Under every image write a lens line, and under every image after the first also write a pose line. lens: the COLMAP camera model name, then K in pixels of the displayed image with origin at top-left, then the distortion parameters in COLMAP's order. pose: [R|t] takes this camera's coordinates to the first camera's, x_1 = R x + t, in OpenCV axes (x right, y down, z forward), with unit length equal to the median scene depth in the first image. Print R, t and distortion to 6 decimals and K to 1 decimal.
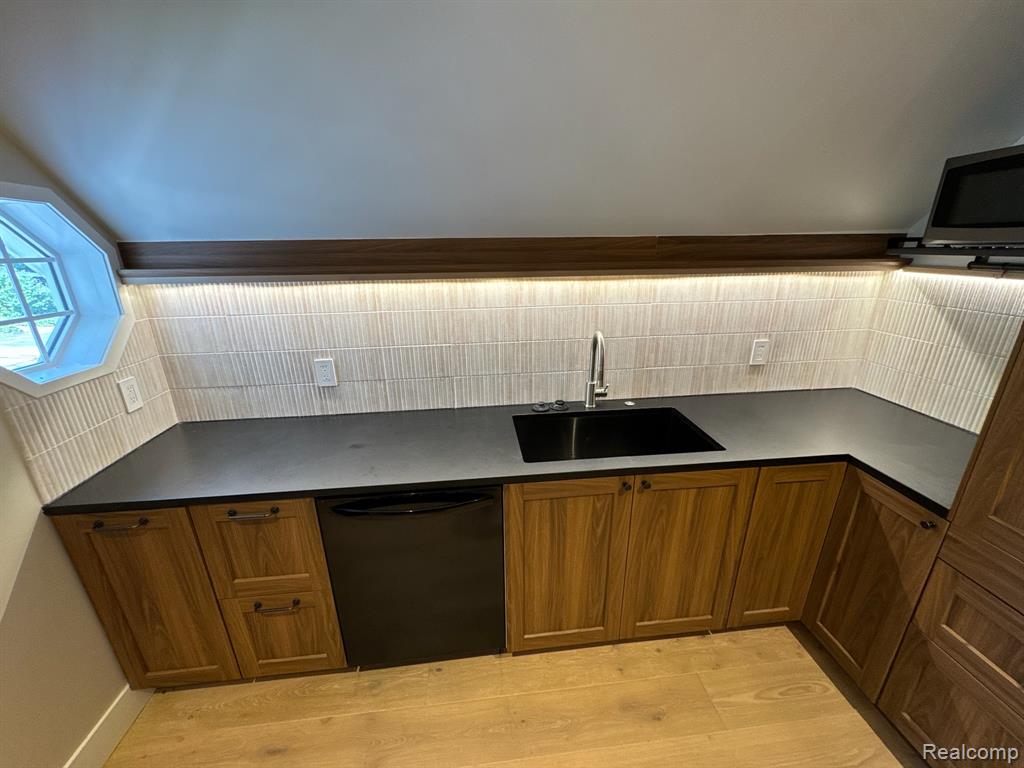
lens RADIAL K [[407.5, 0, 513.0], [0, 407.5, 384.2], [0, 0, 1]] dist [-0.001583, -0.000391]
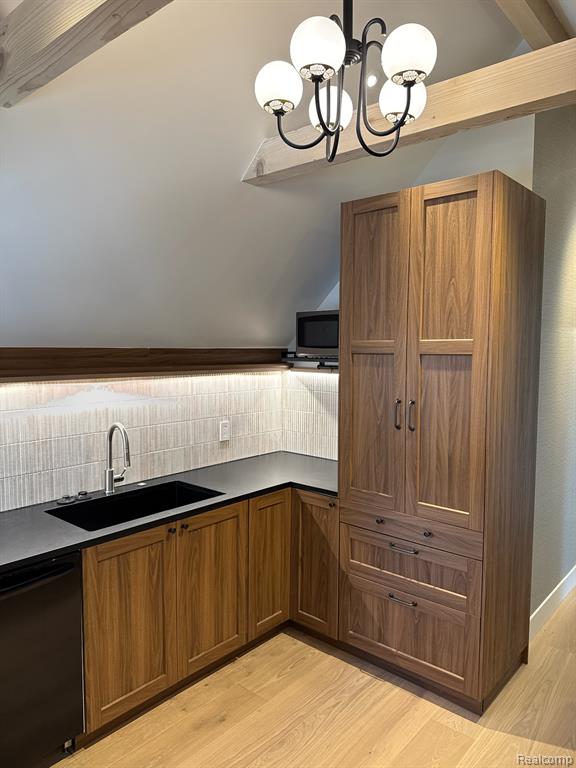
lens RADIAL K [[540.1, 0, 291.6], [0, 540.1, 387.2], [0, 0, 1]] dist [0.053547, -0.067720]
pose [[0.726839, -0.035547, 0.685888, -0.548842], [0.210437, 0.962154, -0.173137, 0.167556], [-0.653775, 0.270178, 0.706811, -0.536135]]
